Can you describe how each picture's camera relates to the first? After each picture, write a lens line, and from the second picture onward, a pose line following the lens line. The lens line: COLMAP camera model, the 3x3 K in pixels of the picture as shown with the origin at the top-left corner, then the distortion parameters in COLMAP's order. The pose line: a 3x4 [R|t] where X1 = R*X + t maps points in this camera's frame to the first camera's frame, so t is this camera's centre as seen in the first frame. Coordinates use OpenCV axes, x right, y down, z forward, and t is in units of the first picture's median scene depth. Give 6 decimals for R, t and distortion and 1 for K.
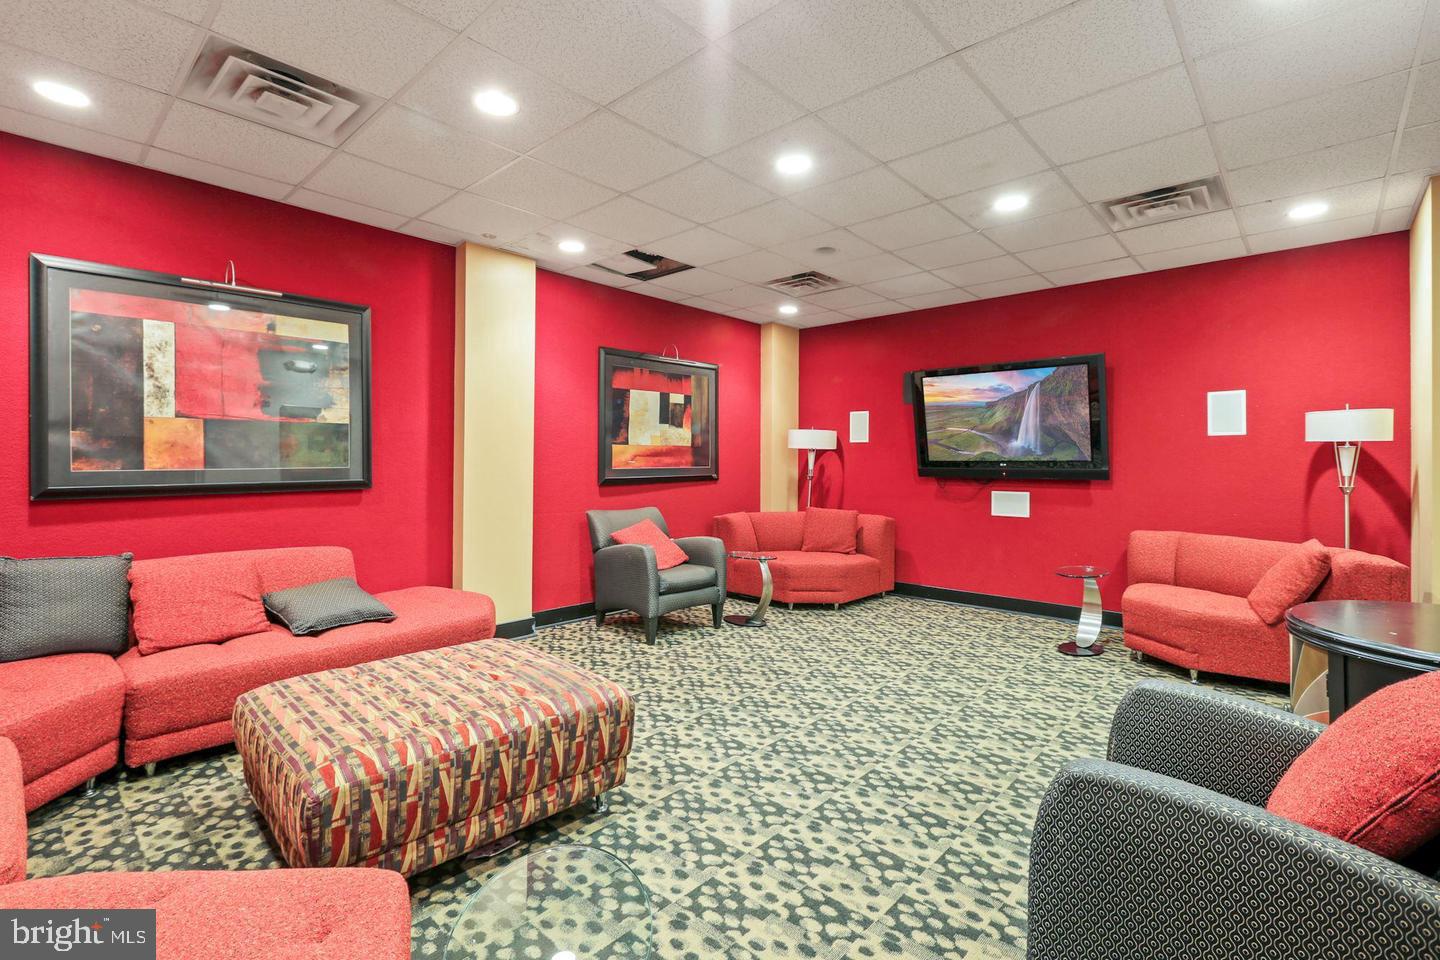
lens RADIAL K [[658.7, 0, 719.4], [0, 658.7, 473.0], [0, 0, 1]] dist [-0.000925, 0.000764]
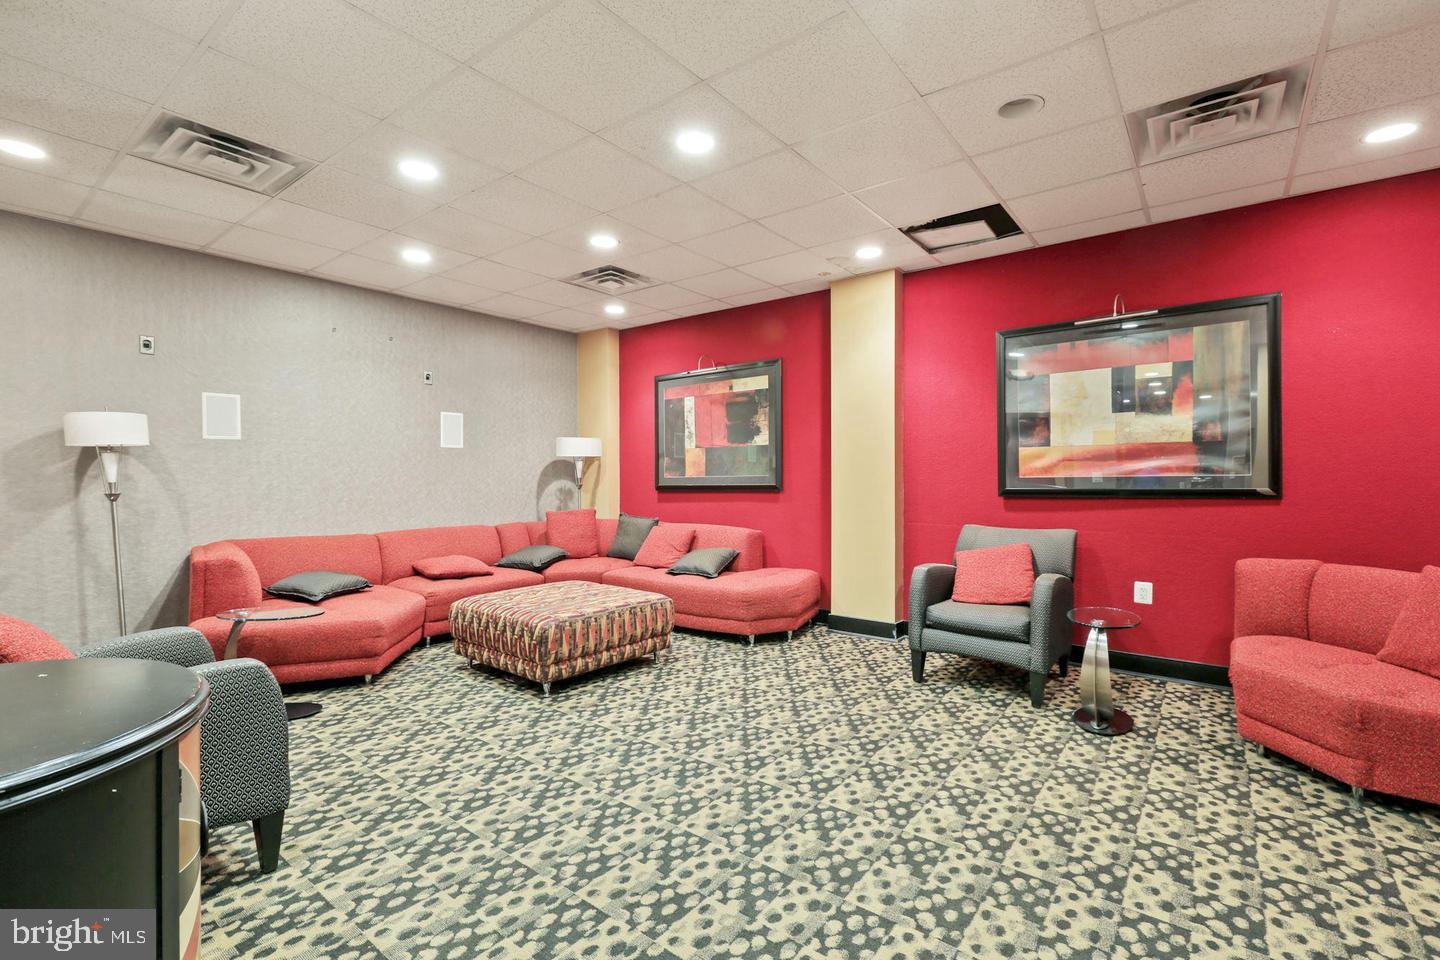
lens RADIAL K [[658.7, 0, 718.8], [0, 658.7, 480.2], [0, 0, 1]] dist [-0.000925, 0.000764]
pose [[0.069221, -0.003772, -0.997594, 0.782556], [-0.017622, 0.999832, -0.005003, 0.009754], [0.997446, 0.017926, 0.069143, 0.738640]]
